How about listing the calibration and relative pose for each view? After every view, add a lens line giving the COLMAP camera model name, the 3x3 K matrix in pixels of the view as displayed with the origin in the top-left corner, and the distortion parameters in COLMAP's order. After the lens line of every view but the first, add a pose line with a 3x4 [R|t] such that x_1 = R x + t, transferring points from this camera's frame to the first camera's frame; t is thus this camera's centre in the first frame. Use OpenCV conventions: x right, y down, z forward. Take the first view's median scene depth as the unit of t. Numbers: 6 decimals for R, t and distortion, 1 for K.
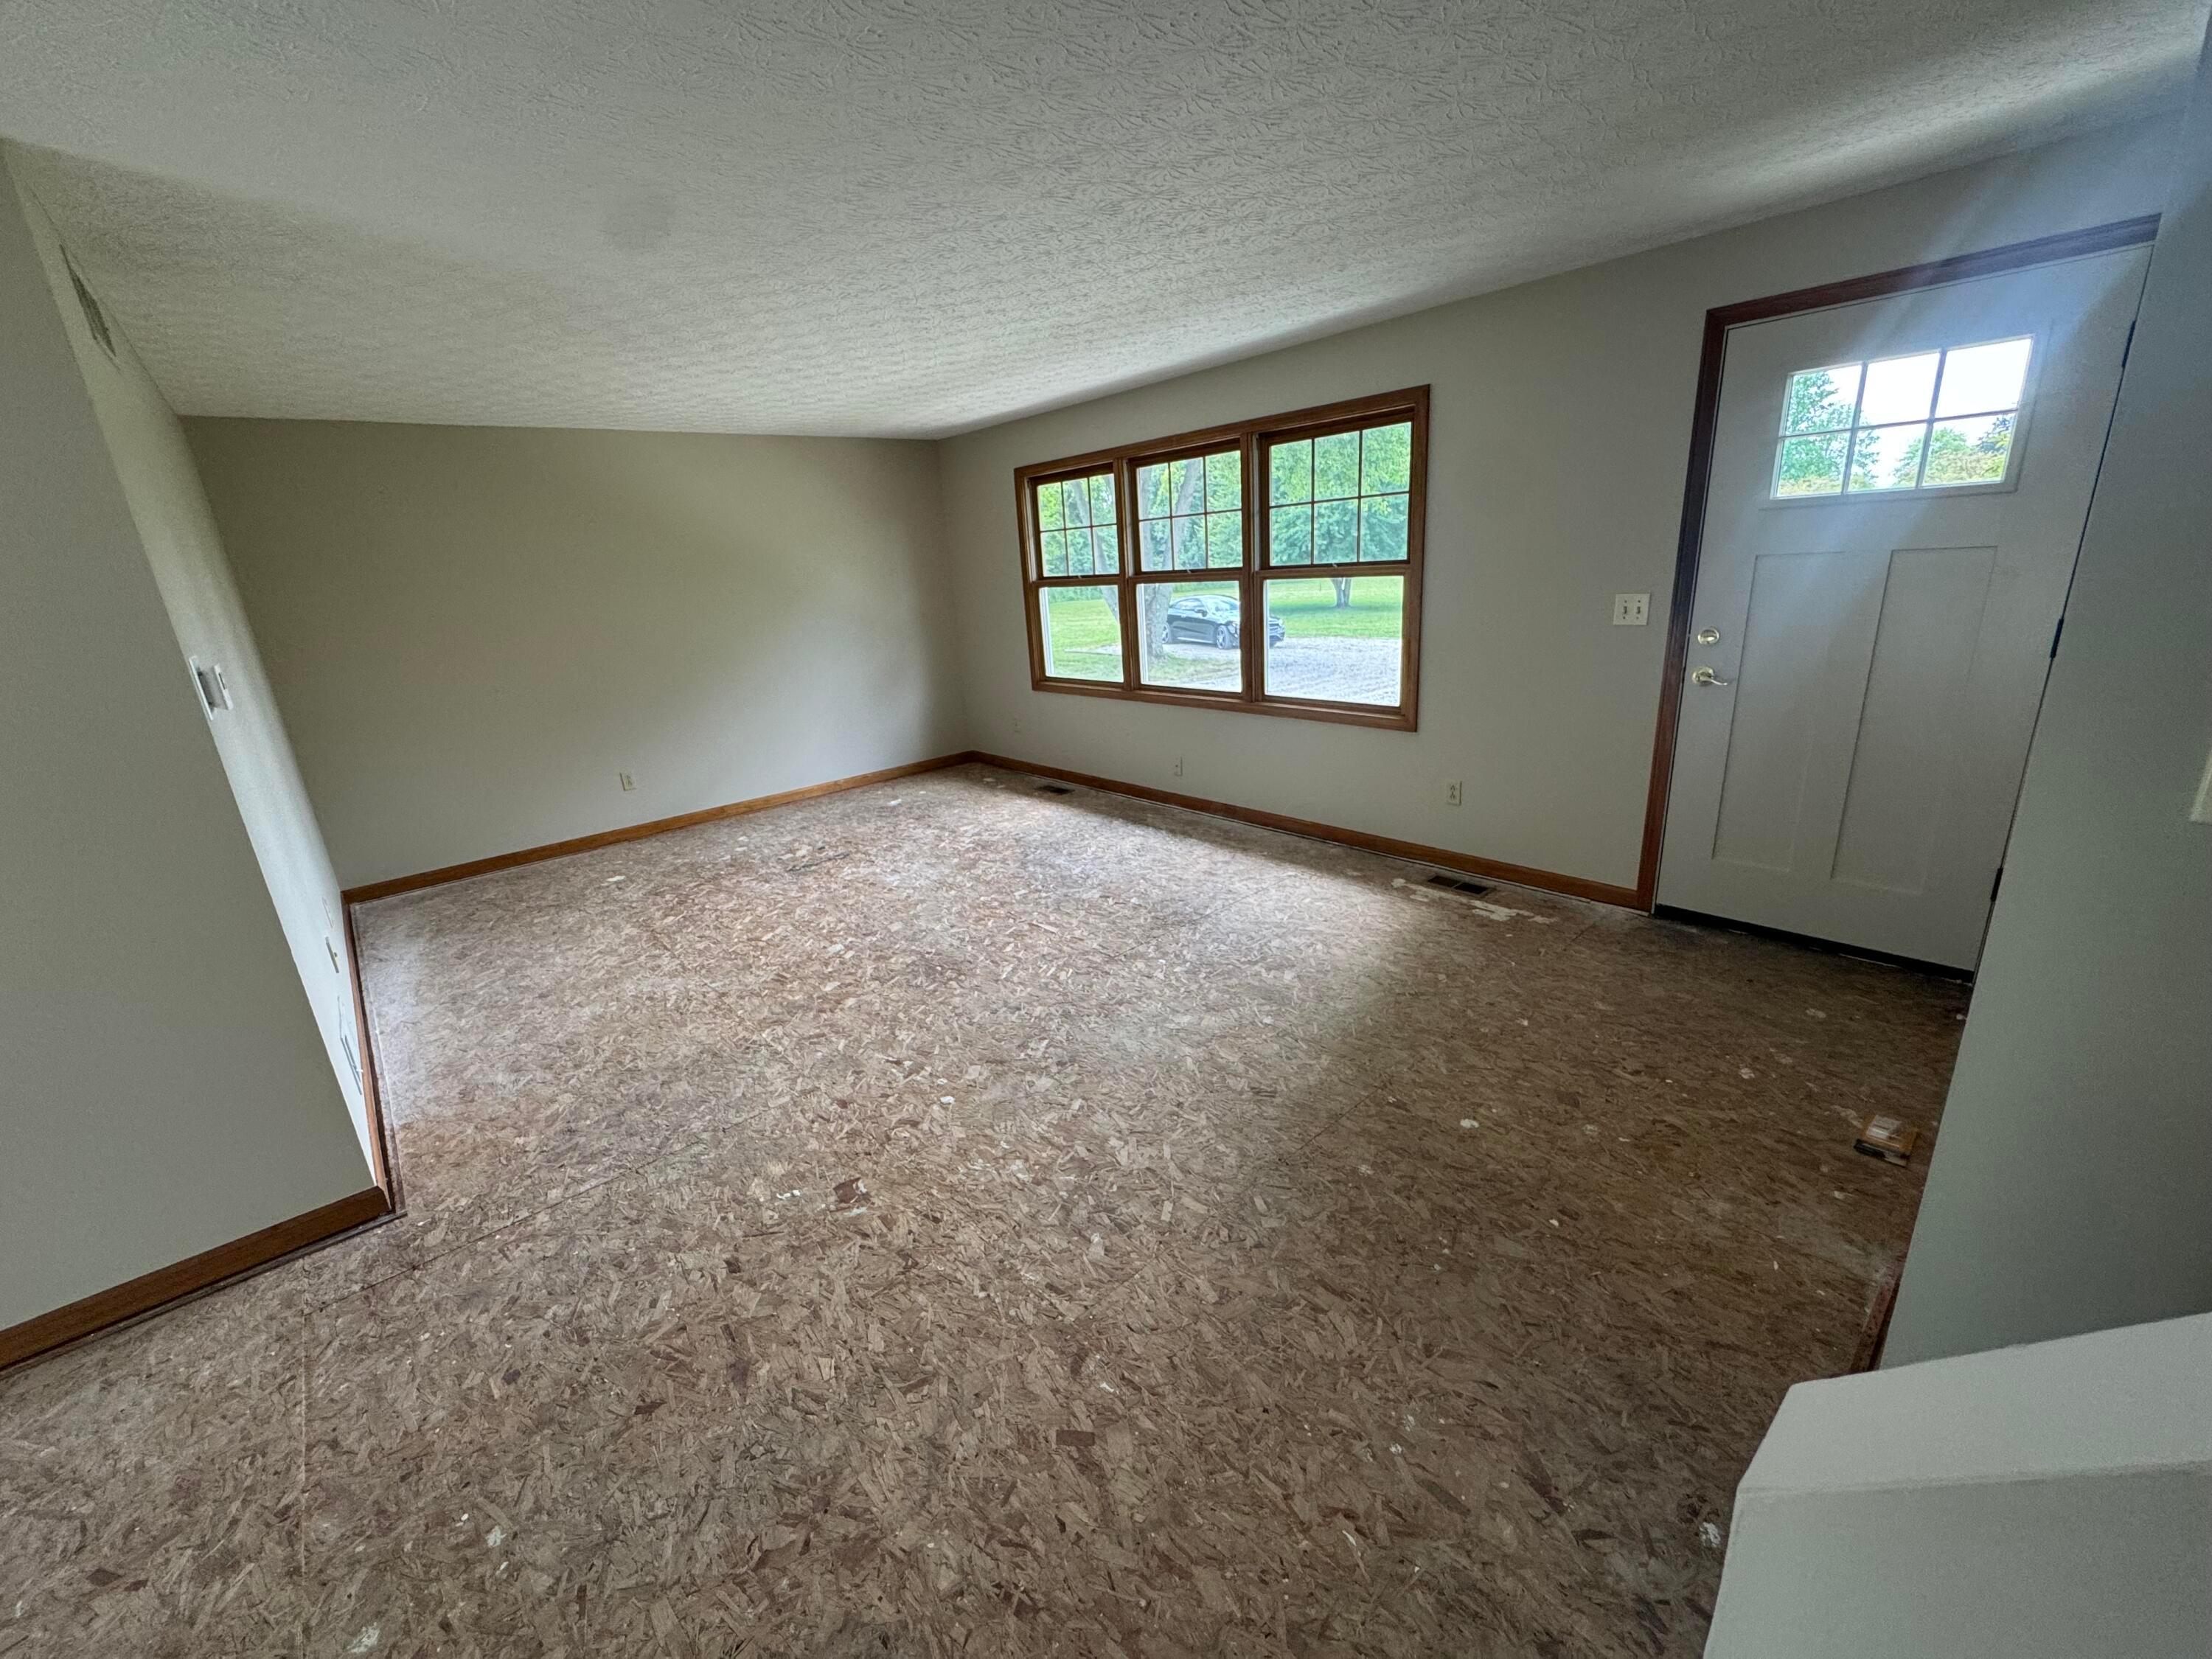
lens RADIAL K [[885.9, 0, 1109.9], [0, 885.9, 828.3], [0, 0, 1]] dist [-0.001560, -0.000294]
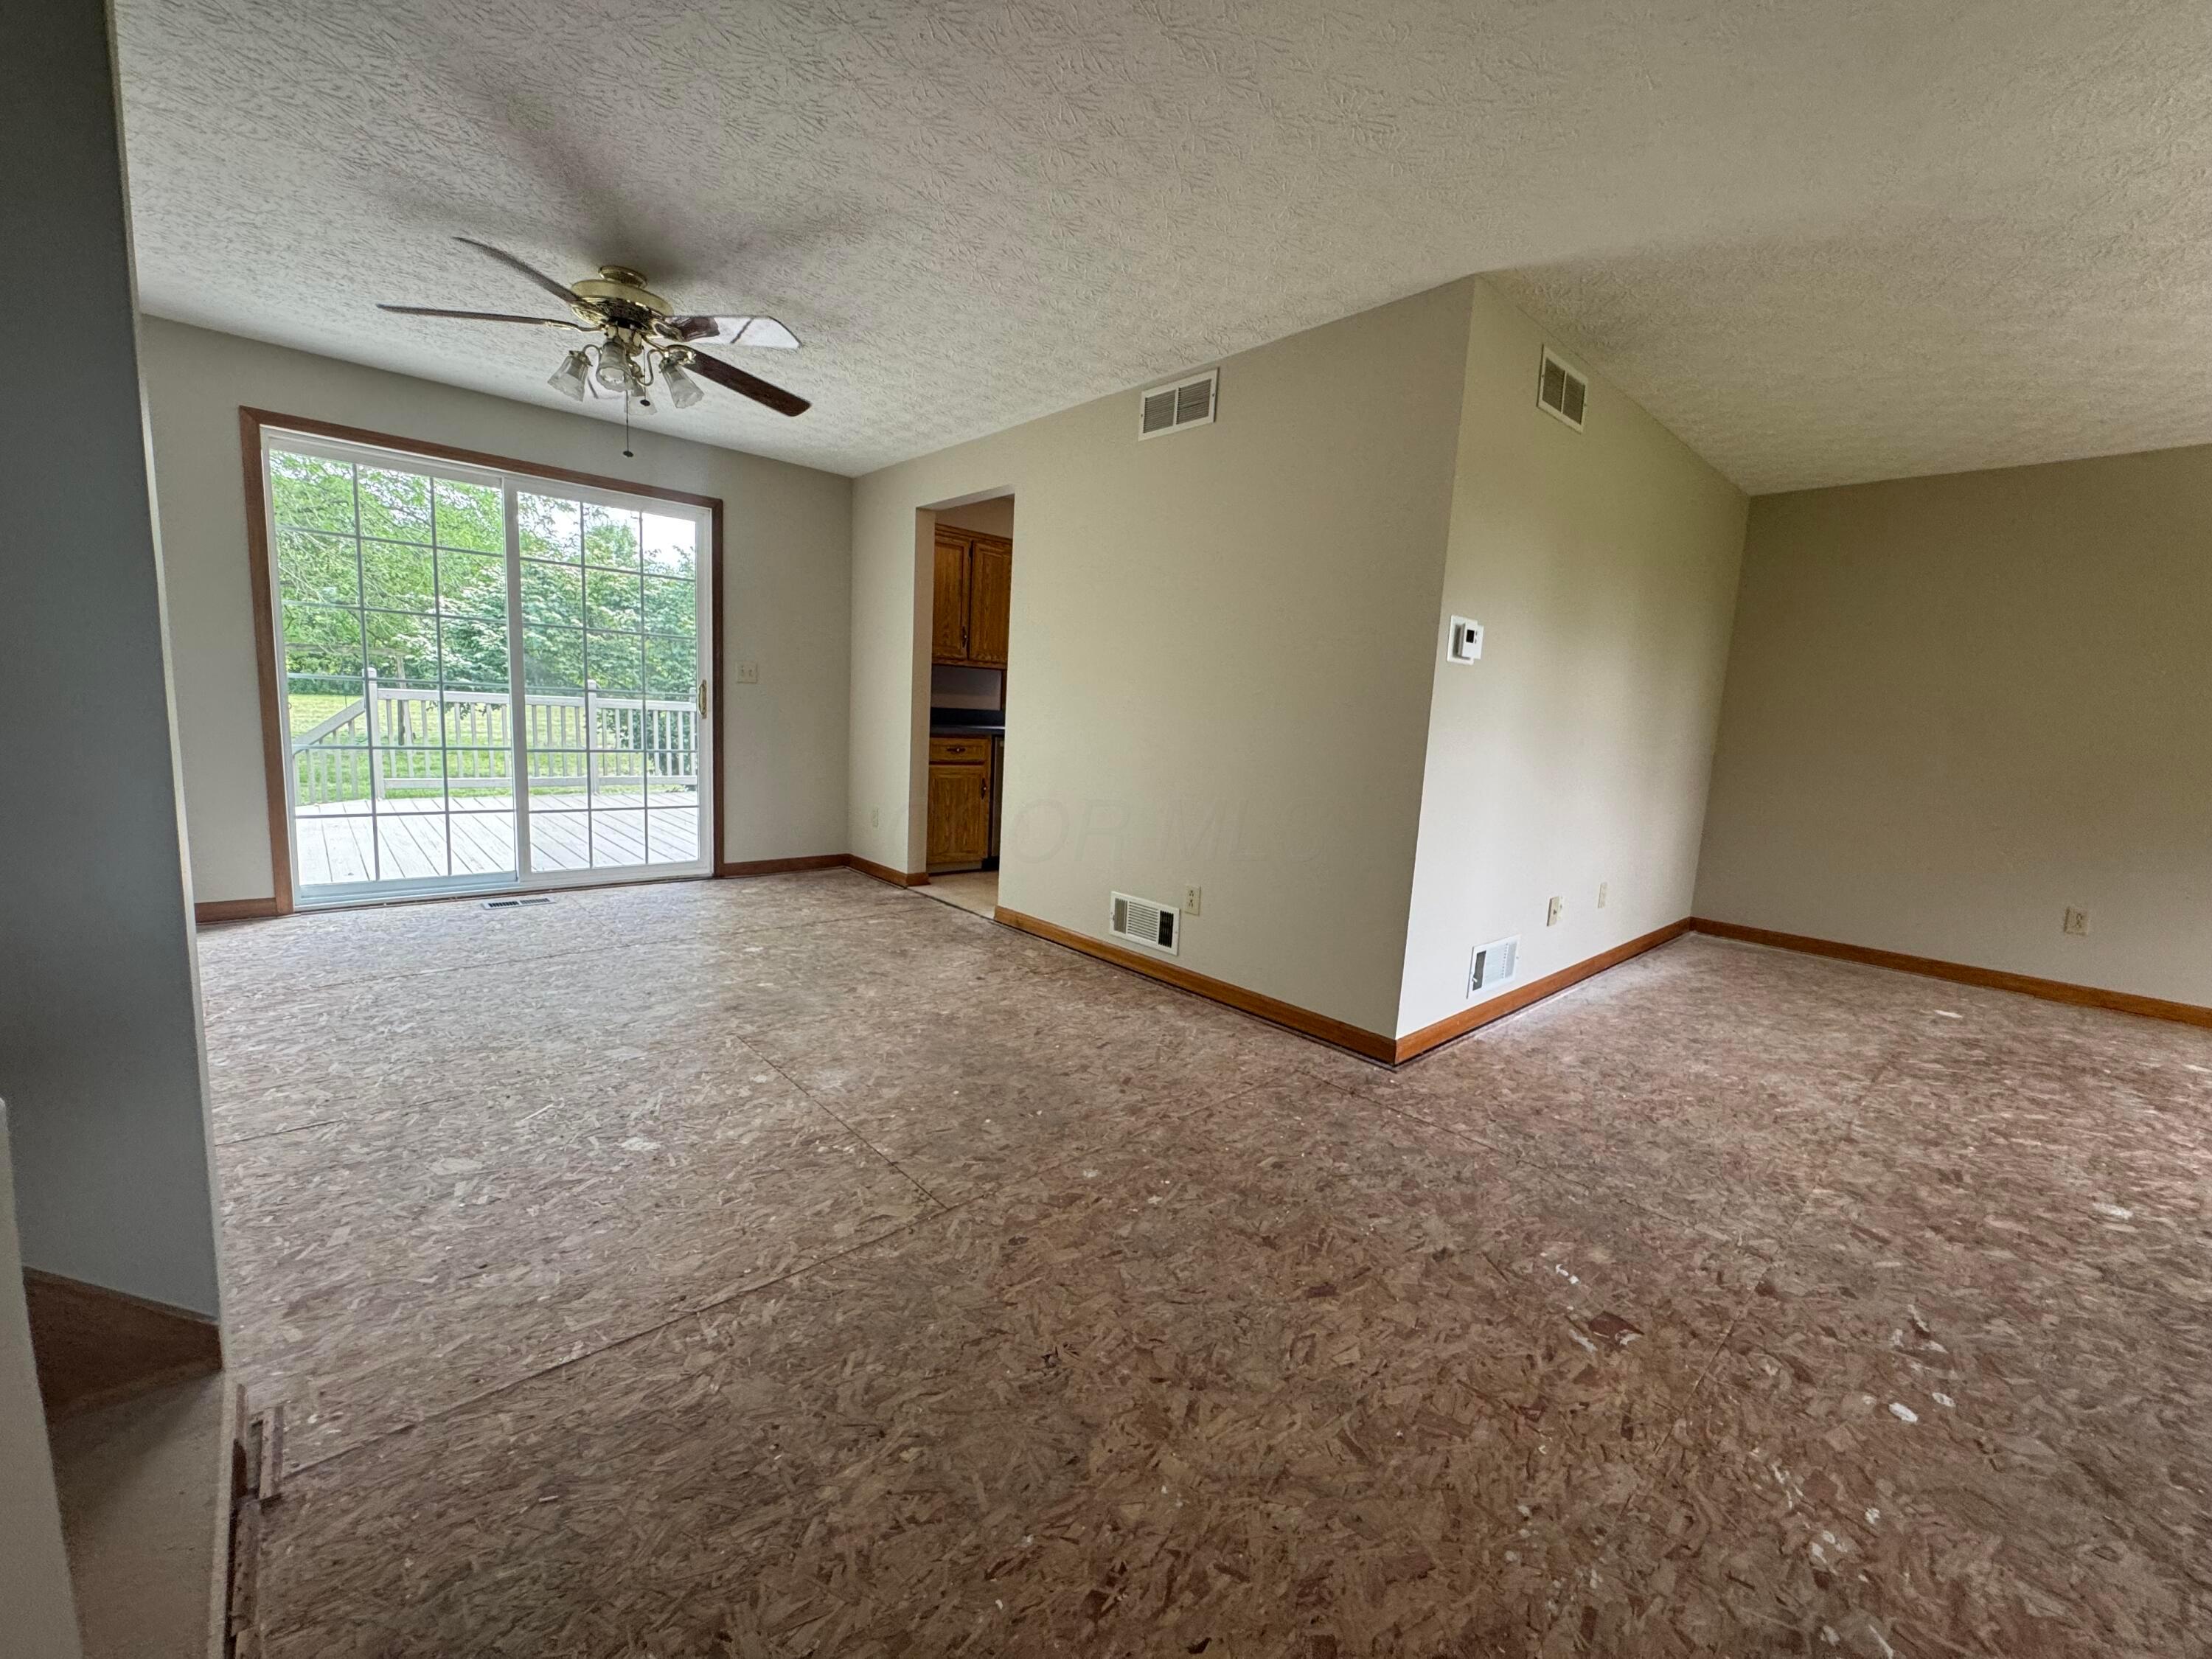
lens RADIAL K [[885.9, 0, 1101.7], [0, 885.9, 831.7], [0, 0, 1]] dist [-0.001560, -0.000294]
pose [[0.008618, 0.199397, -0.979881, 0.359249], [-0.342923, 0.921083, 0.184416, 0.049194], [0.939324, 0.334434, 0.076316, 0.451233]]
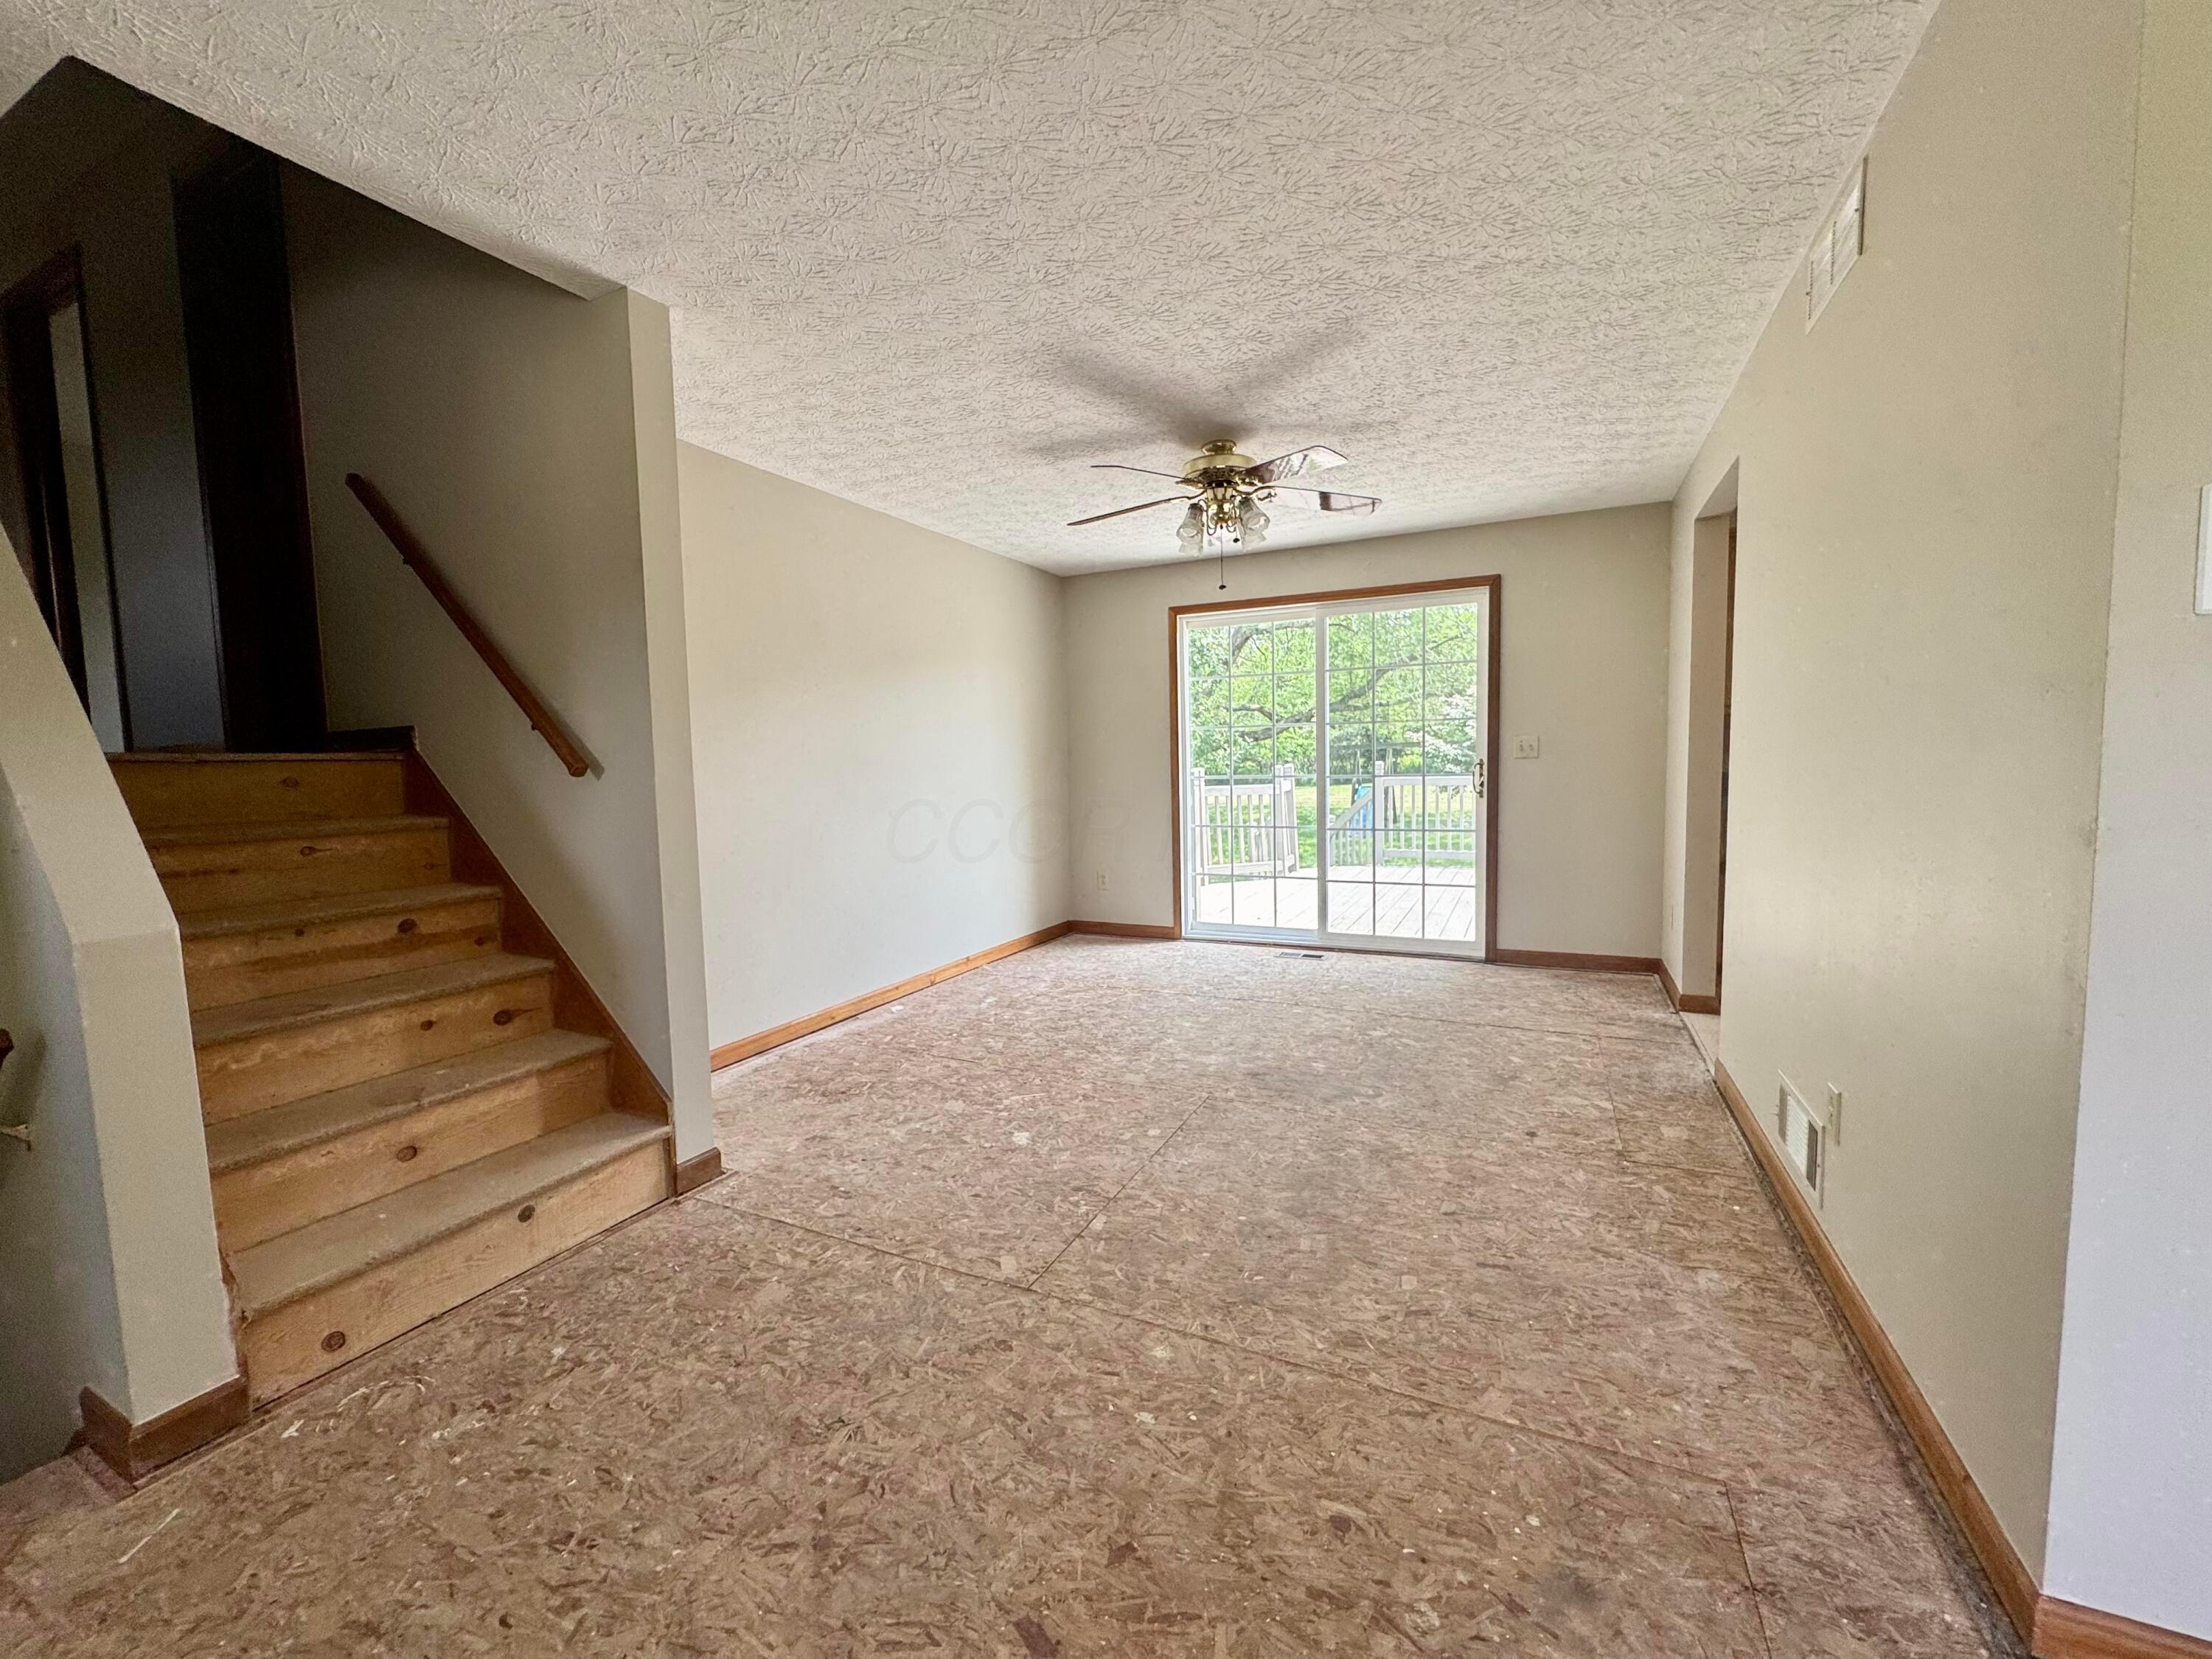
lens RADIAL K [[885.9, 0, 1101.6], [0, 885.9, 826.8], [0, 0, 1]] dist [-0.001560, -0.000294]
pose [[-0.921405, 0.108915, -0.373028, -0.238071], [-0.035526, 0.932291, 0.359959, -0.157421], [0.386976, 0.344921, -0.855149, 1.159213]]
